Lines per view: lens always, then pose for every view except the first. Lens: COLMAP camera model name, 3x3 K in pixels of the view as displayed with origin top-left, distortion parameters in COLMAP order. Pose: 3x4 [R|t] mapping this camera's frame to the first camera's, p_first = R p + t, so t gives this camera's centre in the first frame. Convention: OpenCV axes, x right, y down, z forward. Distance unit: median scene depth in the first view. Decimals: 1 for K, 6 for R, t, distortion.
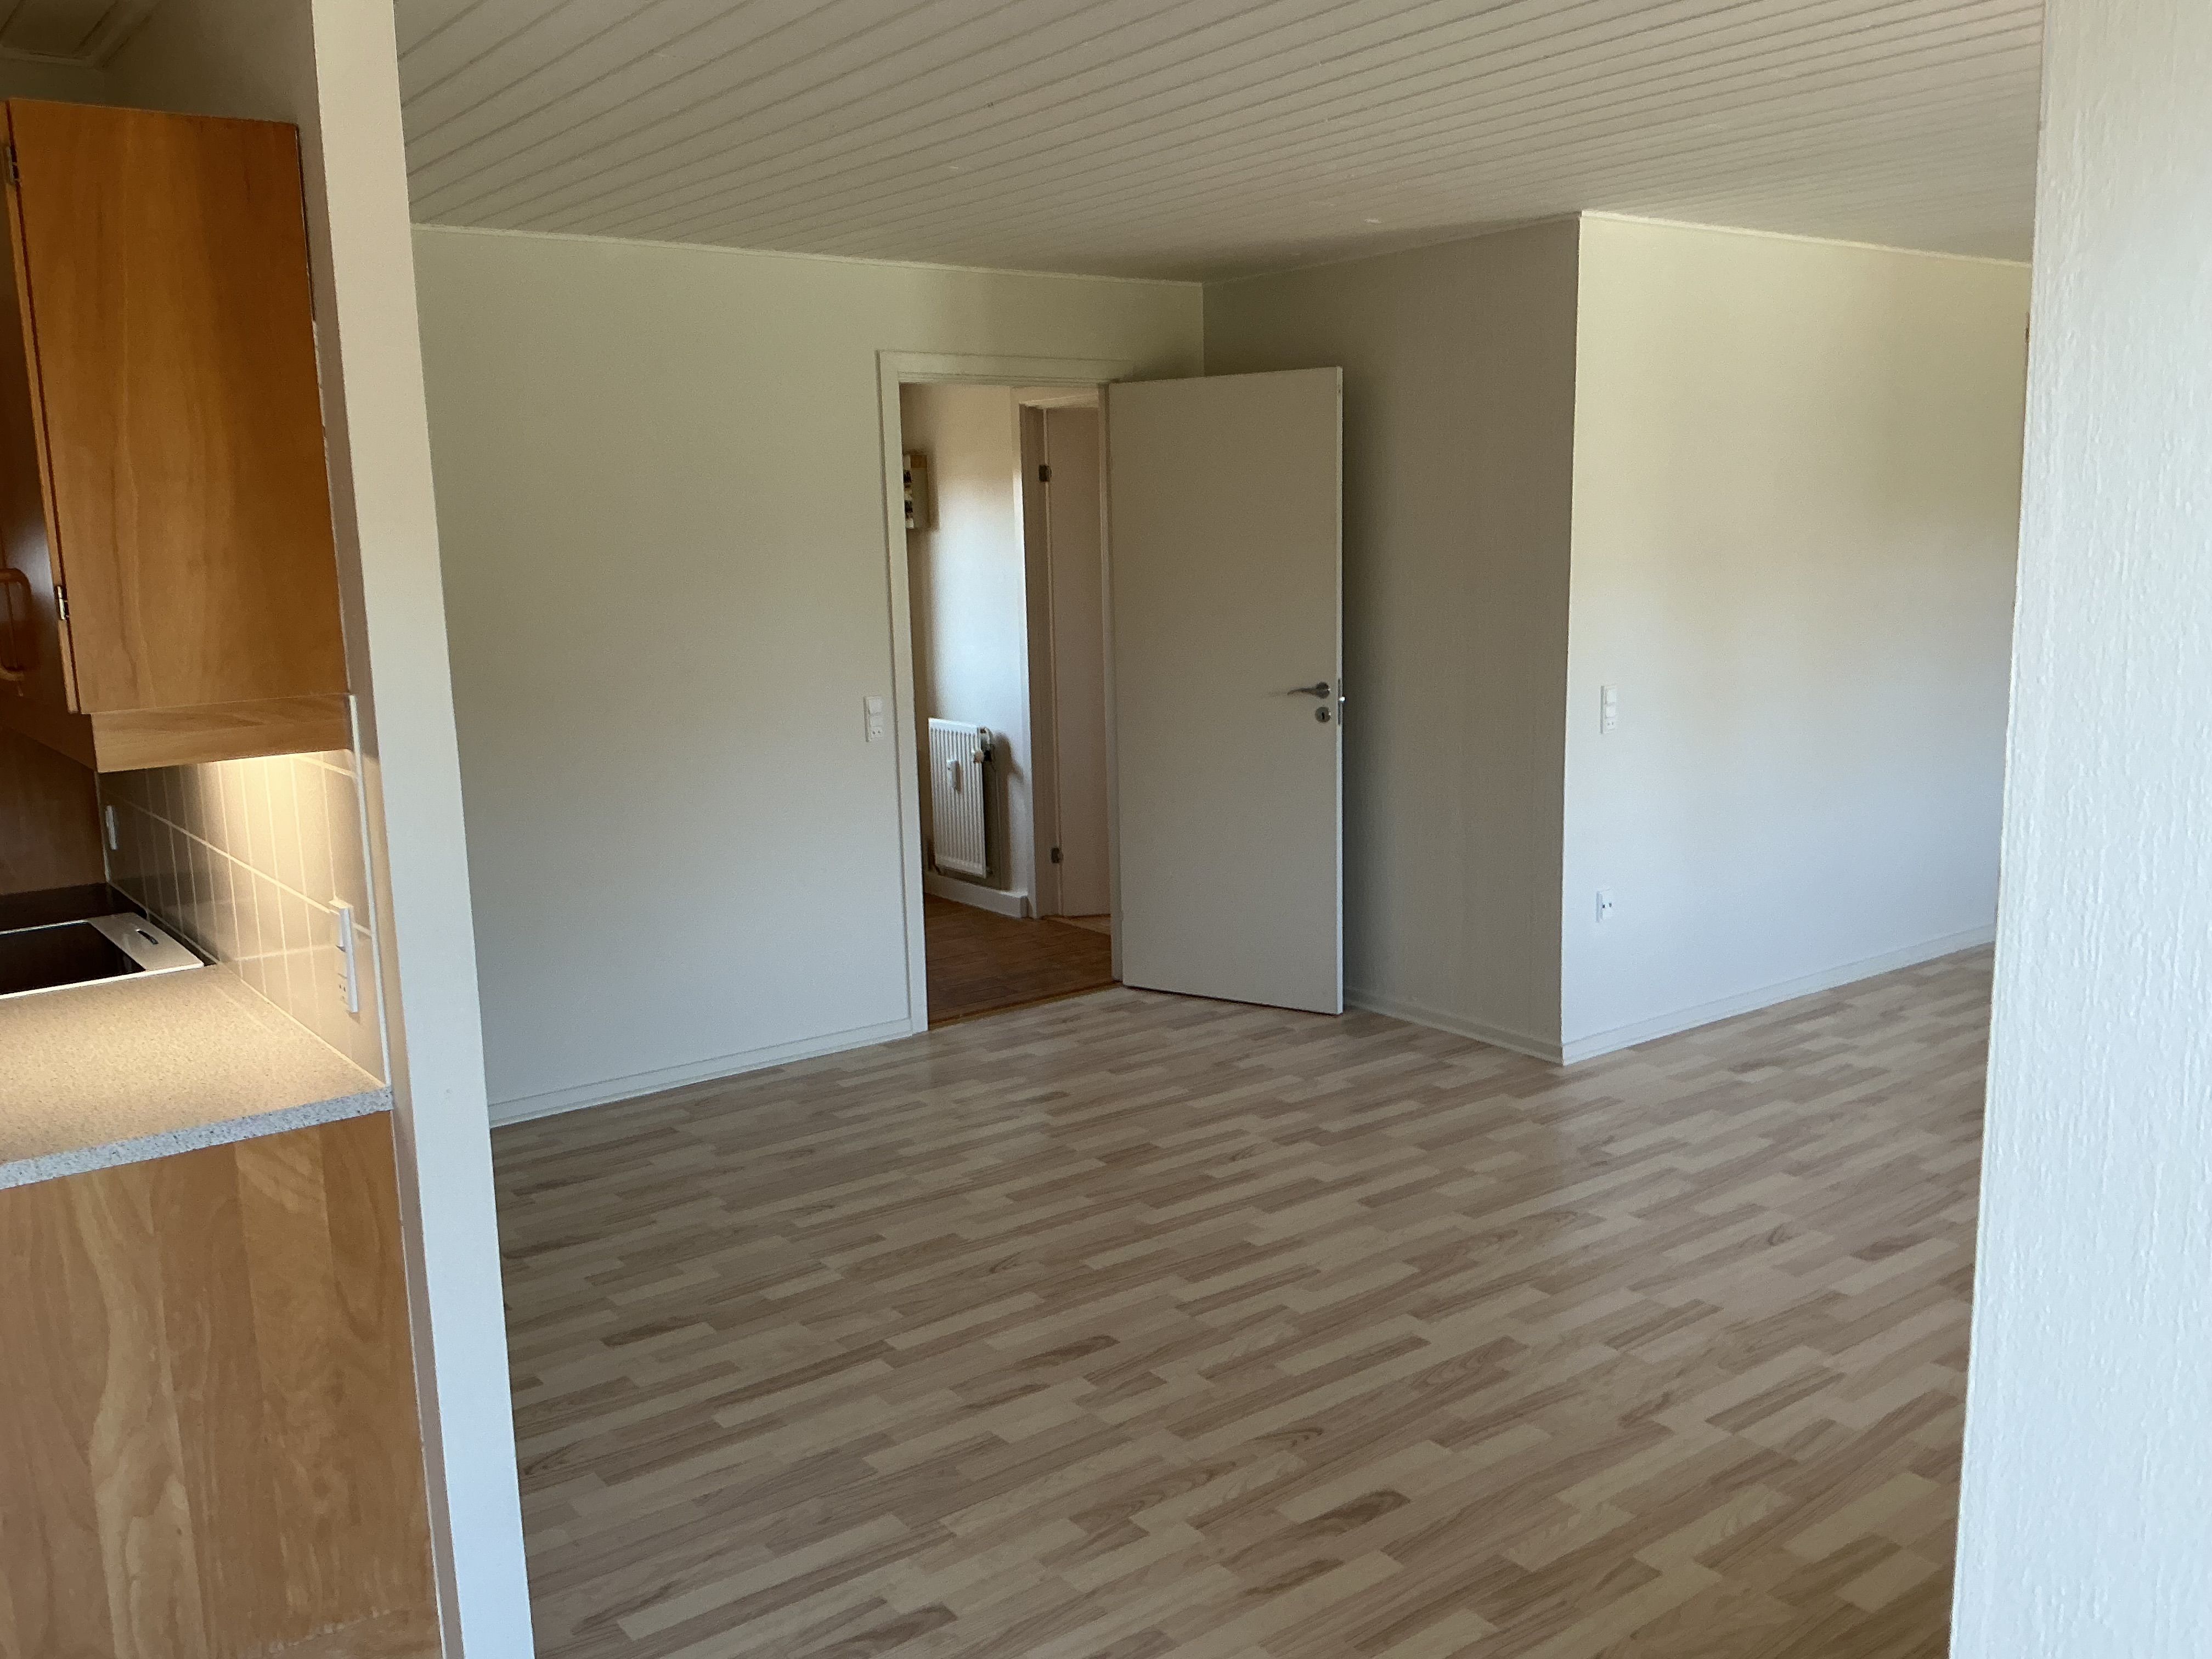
lens RADIAL K [[1882.9, 0, 1106.0], [0, 1882.9, 829.5], [0, 0, 1]] dist [-0.010111, -0.052385]
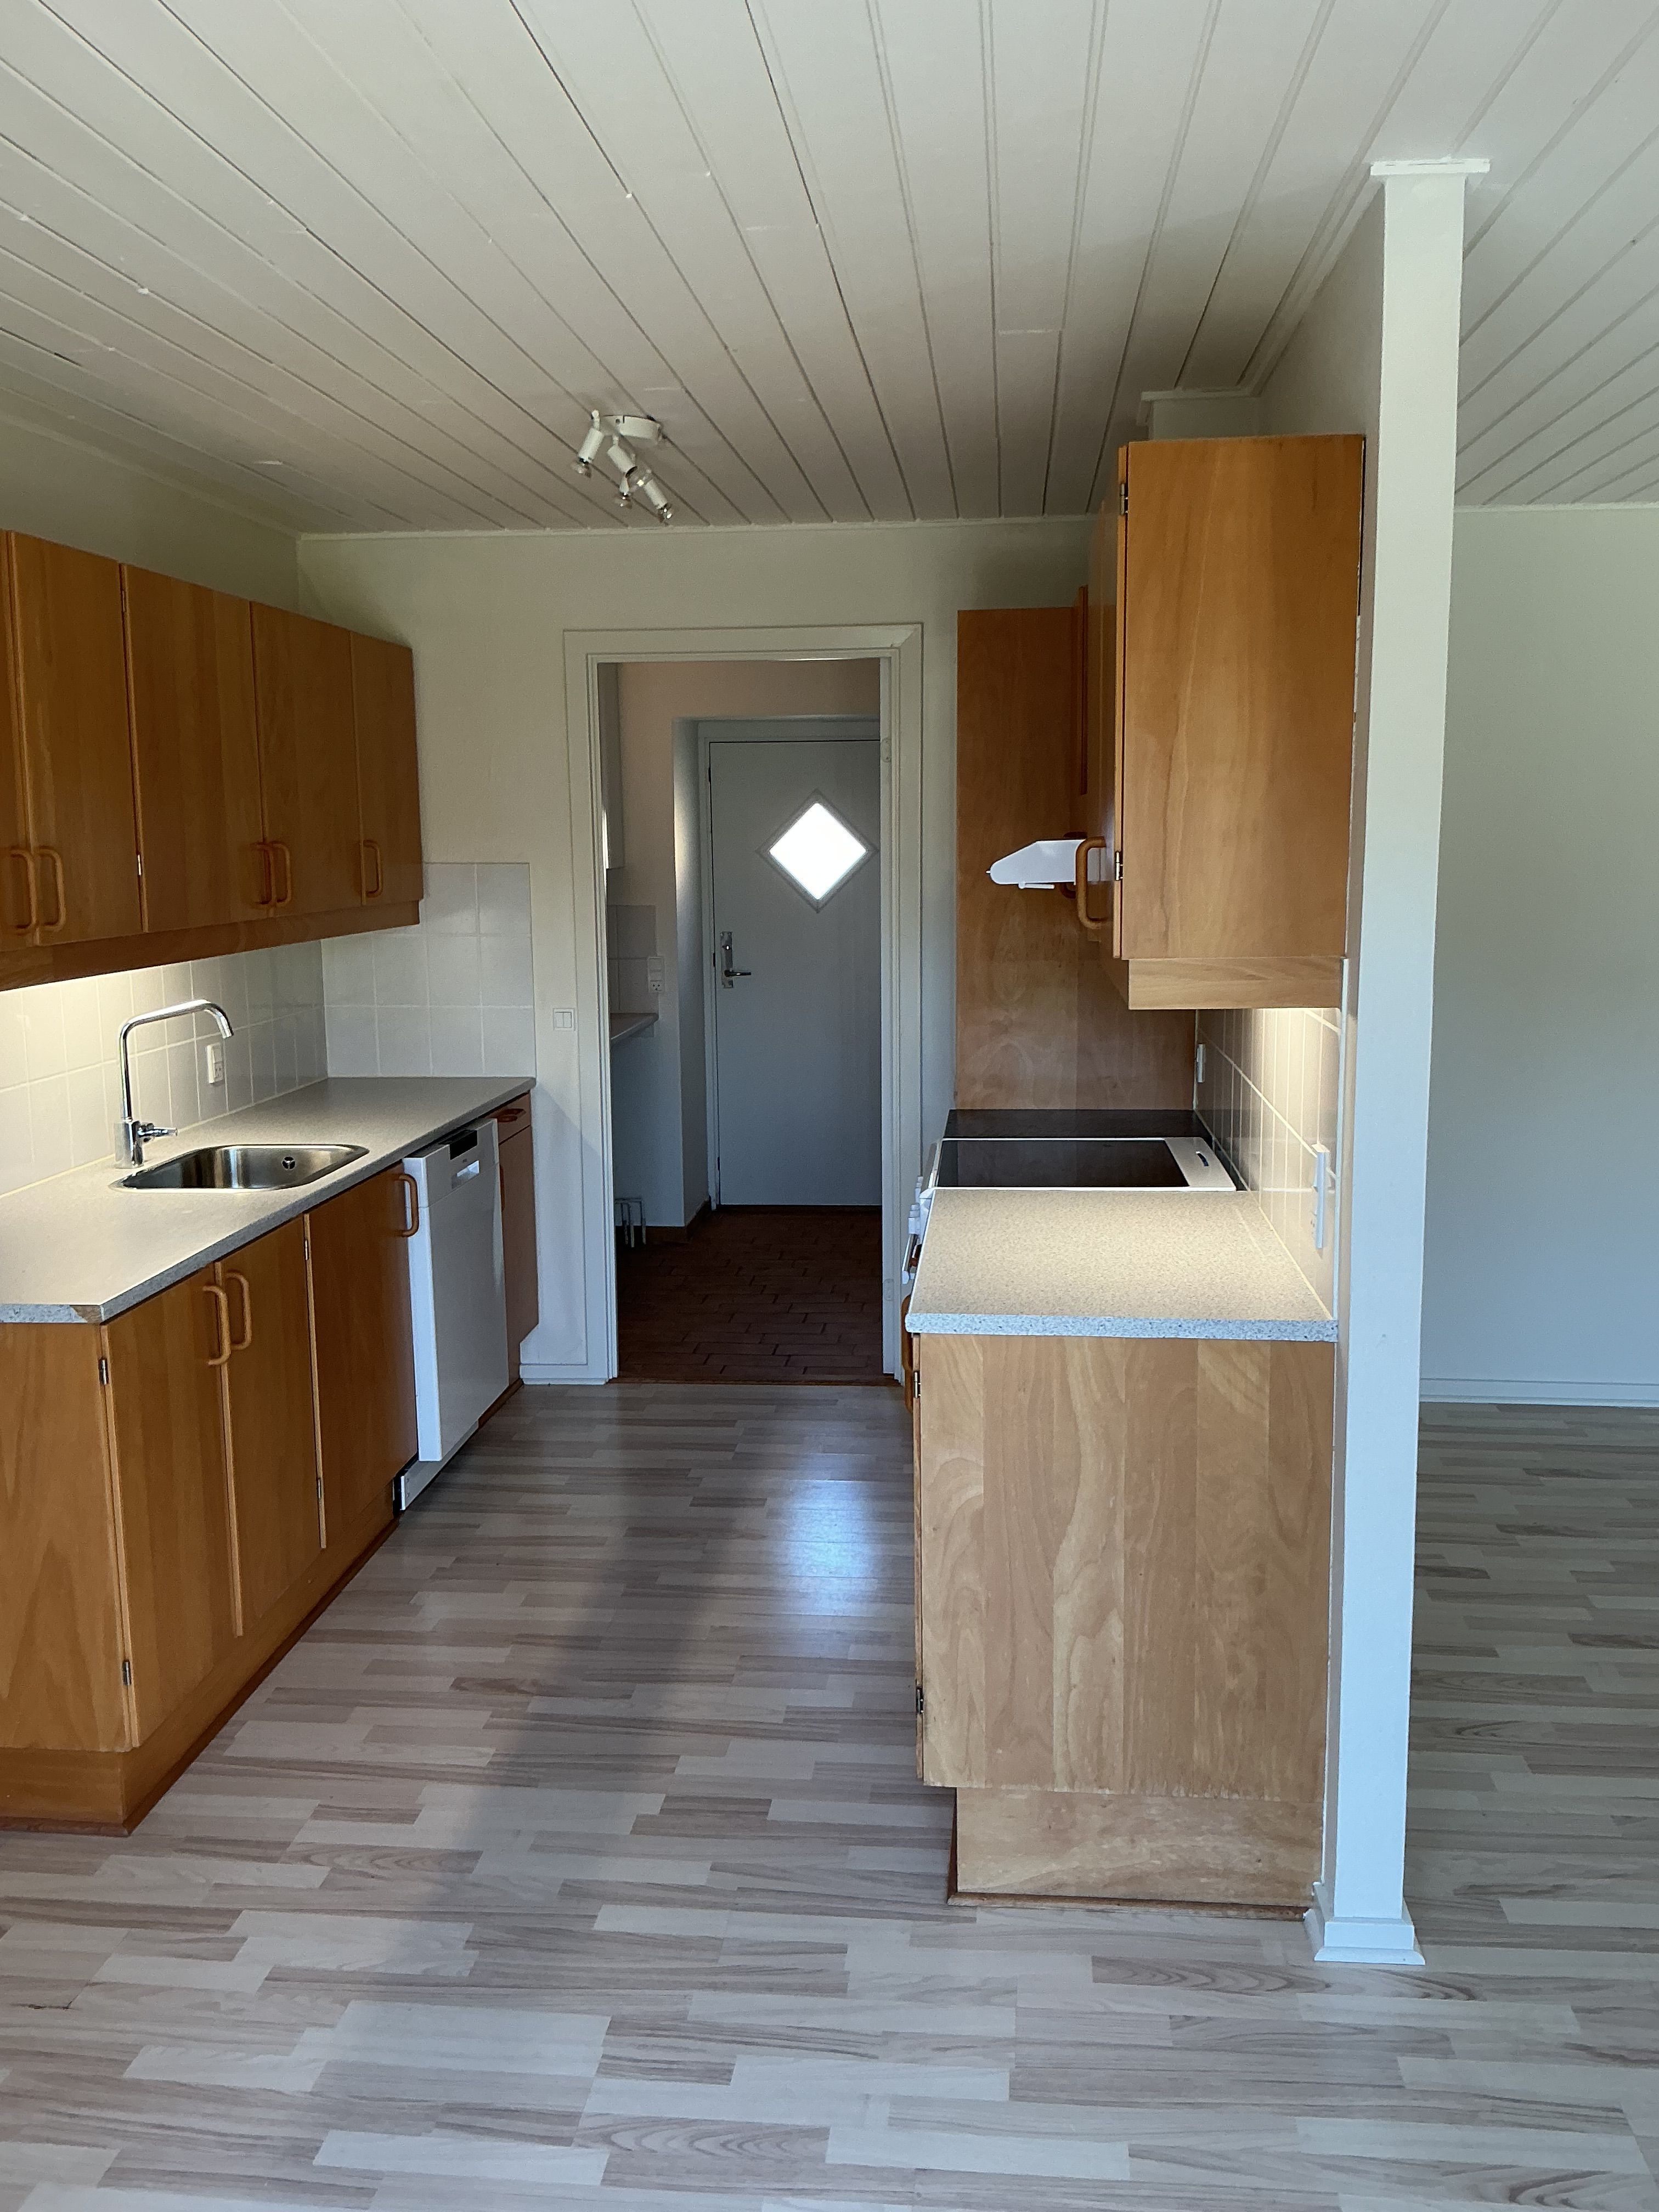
lens RADIAL K [[1870.8, 0, 829.5], [0, 1870.8, 1106.0], [0, 0, 1]] dist [0.115434, -0.284734]
pose [[0.729107, 0.125315, -0.672829, 0.125529], [-0.127137, 0.990782, 0.046763, -0.000354], [0.672487, 0.051446, 0.738318, -0.013286]]
